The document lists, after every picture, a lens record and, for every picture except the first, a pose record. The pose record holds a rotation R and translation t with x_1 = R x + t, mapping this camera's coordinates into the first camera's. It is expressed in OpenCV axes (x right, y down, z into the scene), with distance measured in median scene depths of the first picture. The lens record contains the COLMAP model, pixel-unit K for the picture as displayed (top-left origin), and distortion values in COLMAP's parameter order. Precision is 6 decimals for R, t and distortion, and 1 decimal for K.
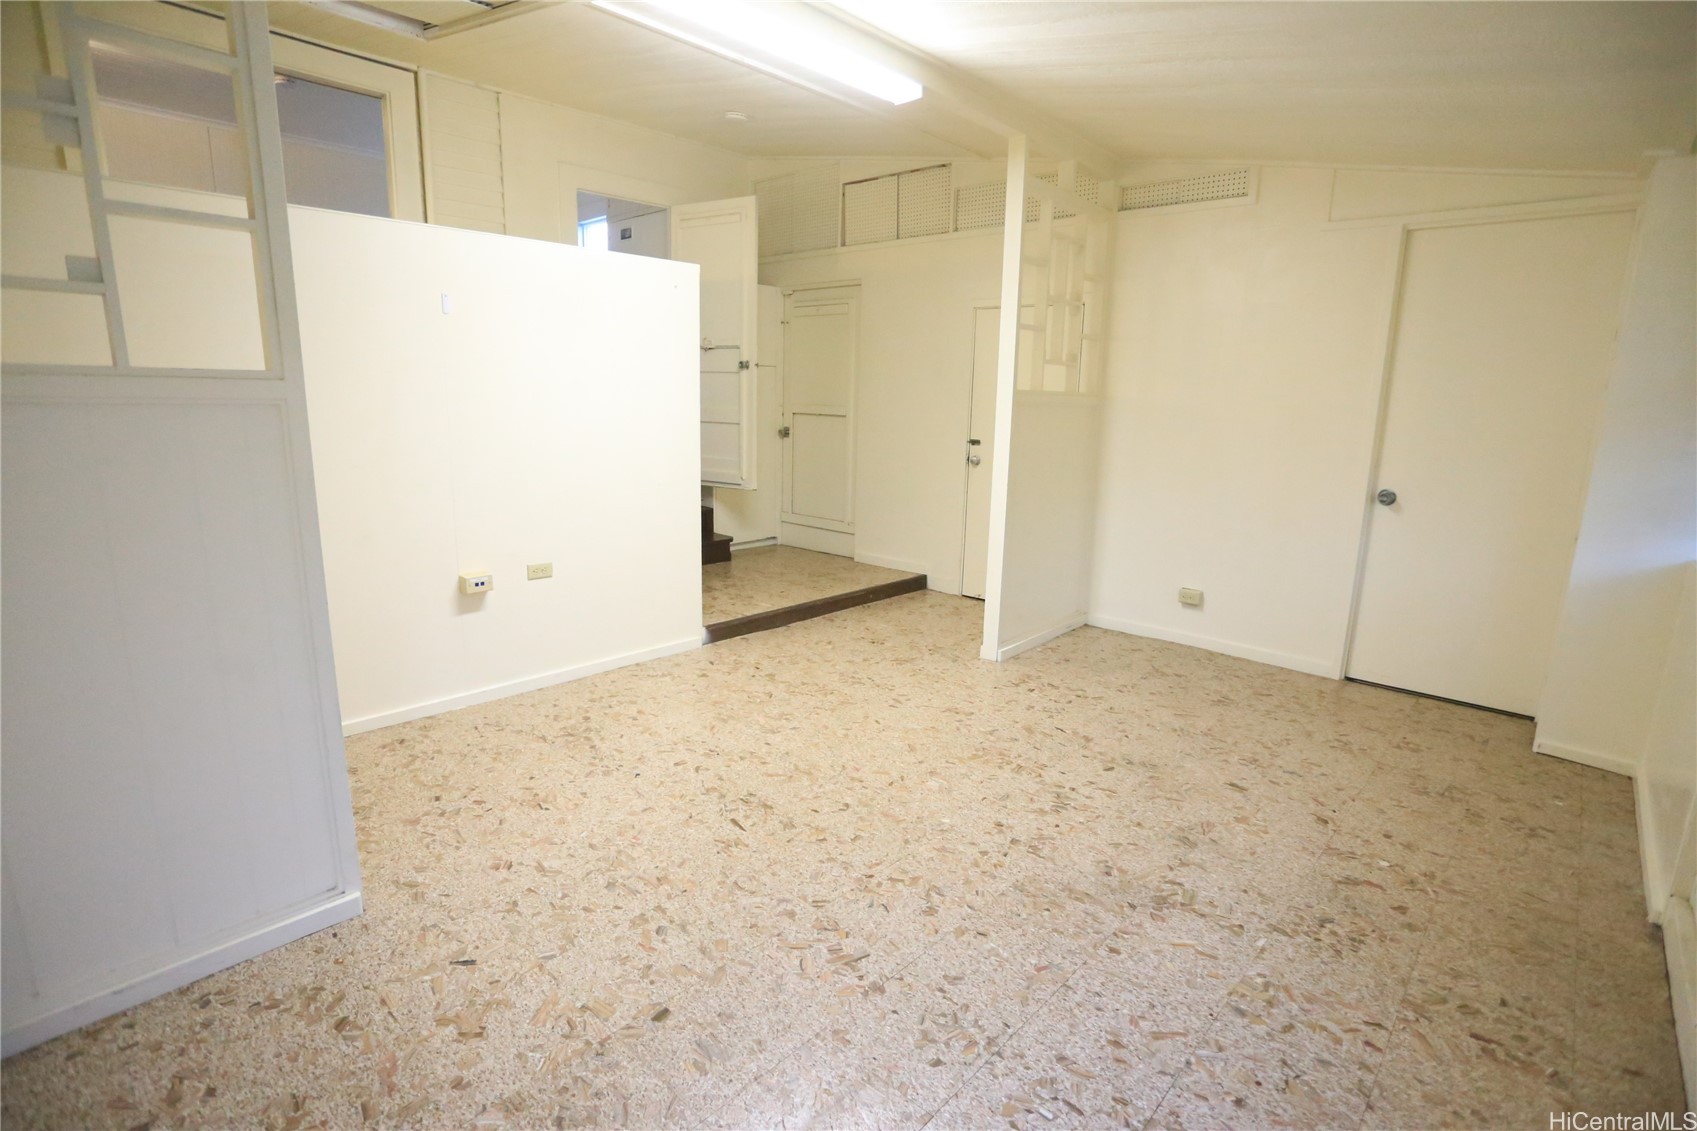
lens RADIAL K [[823.0, 0, 850.8], [0, 823.0, 568.8], [0, 0, 1]] dist [-0.032673, 0.001751]
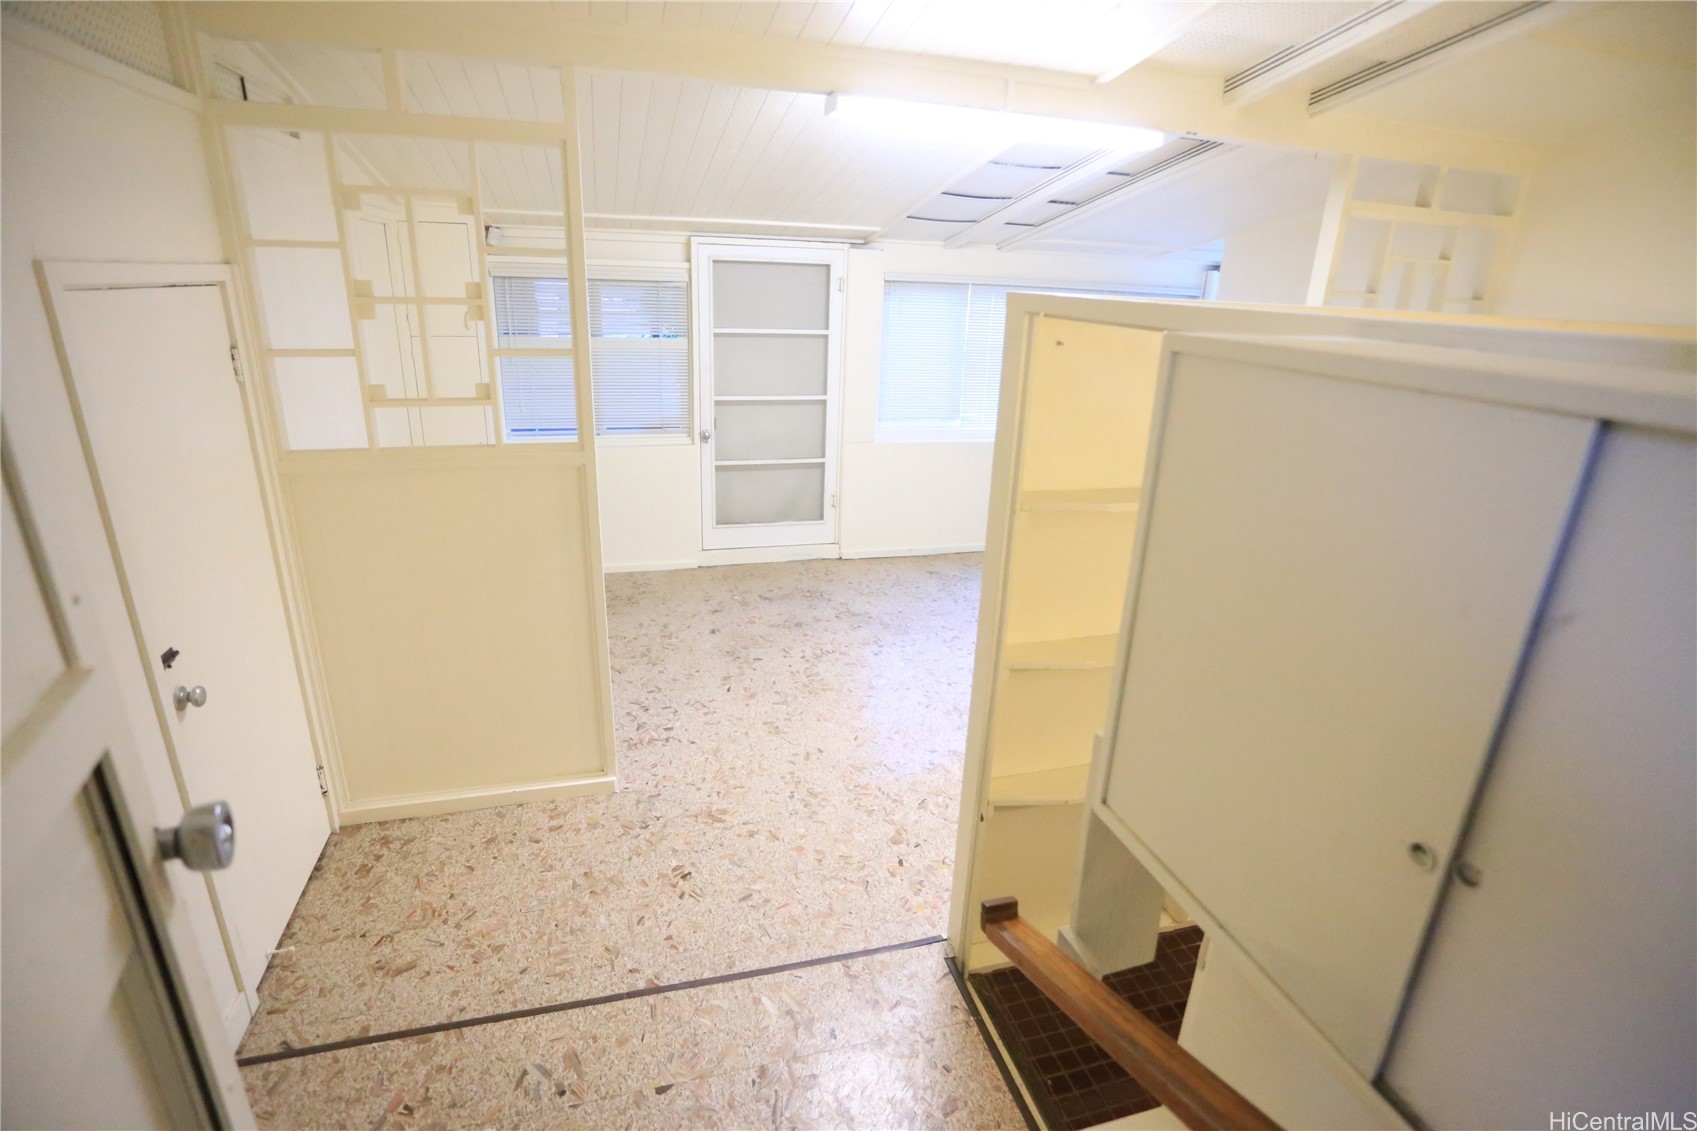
lens RADIAL K [[823.0, 0, 848.1], [0, 823.0, 564.5], [0, 0, 1]] dist [-0.032673, 0.001751]
pose [[-0.845526, -0.230226, 0.481749, -0.478062], [0.057941, 0.857371, 0.511427, -0.630520], [-0.530781, 0.460337, -0.711590, 1.871696]]
